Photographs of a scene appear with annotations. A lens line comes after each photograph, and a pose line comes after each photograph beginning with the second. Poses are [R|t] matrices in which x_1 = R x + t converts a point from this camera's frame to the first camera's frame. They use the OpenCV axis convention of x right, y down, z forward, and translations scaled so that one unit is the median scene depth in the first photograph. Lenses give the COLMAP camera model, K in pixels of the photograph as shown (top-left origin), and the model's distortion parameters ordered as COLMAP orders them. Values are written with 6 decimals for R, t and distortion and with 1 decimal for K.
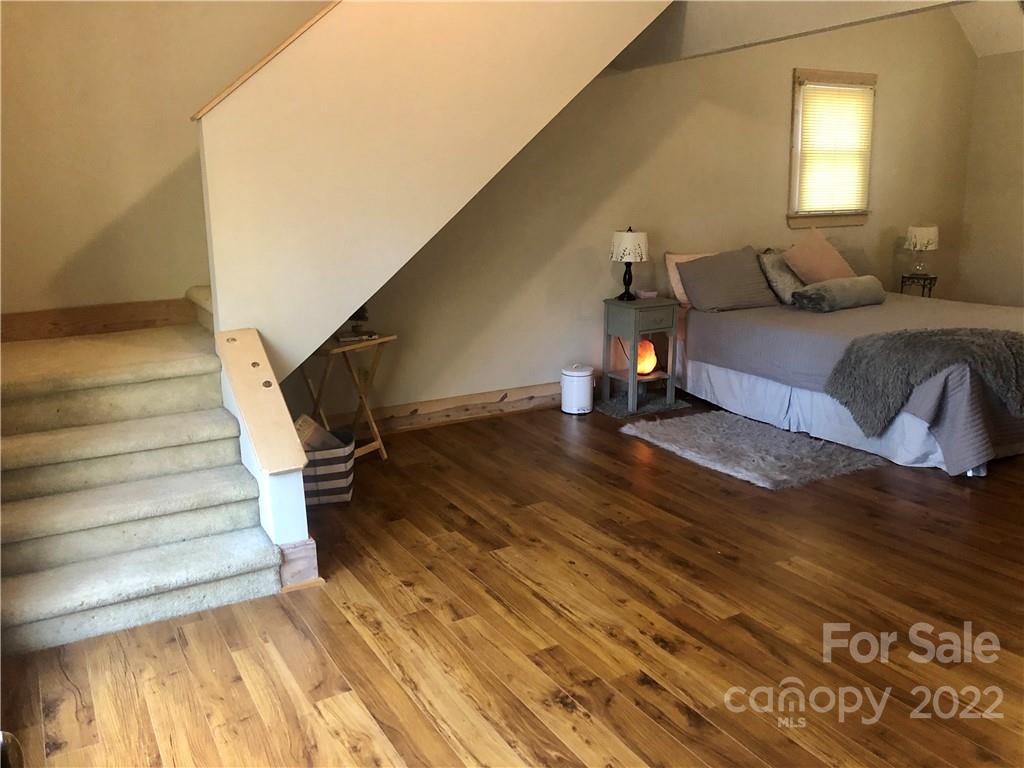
lens RADIAL K [[879.5, 0, 512.0], [0, 879.5, 384.0], [0, 0, 1]] dist [-0.008173, -0.000193]
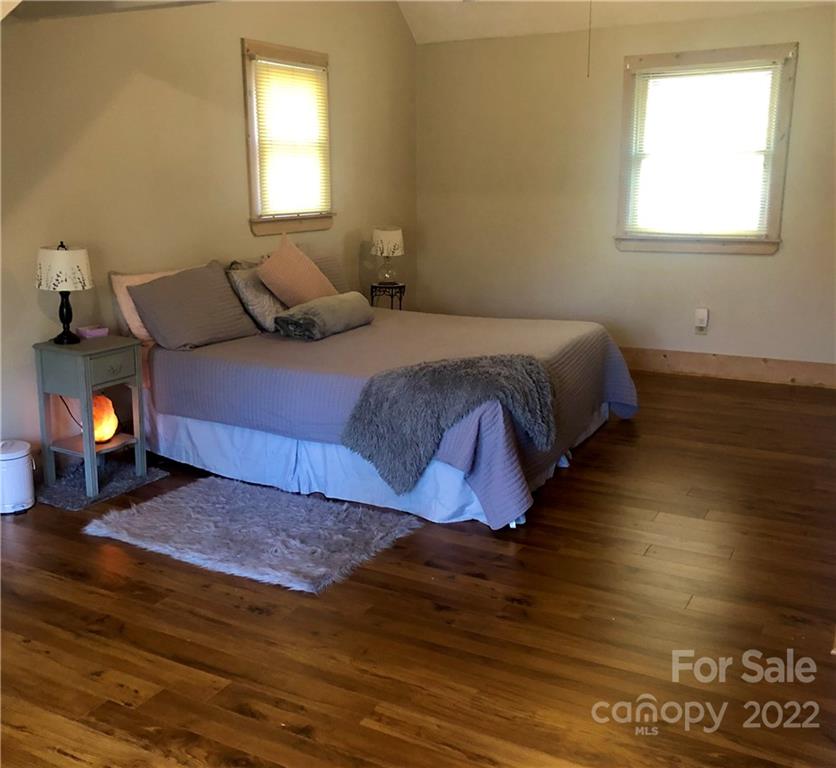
lens RADIAL K [[935.9, 0, 418.0], [0, 935.9, 384.0], [0, 0, 1]] dist [0.018463, -0.047429]
pose [[0.857360, -0.093470, 0.506160, -0.018118], [0.091308, 0.995396, 0.029152, -0.063246], [-0.506554, 0.021222, 0.861947, 0.202723]]
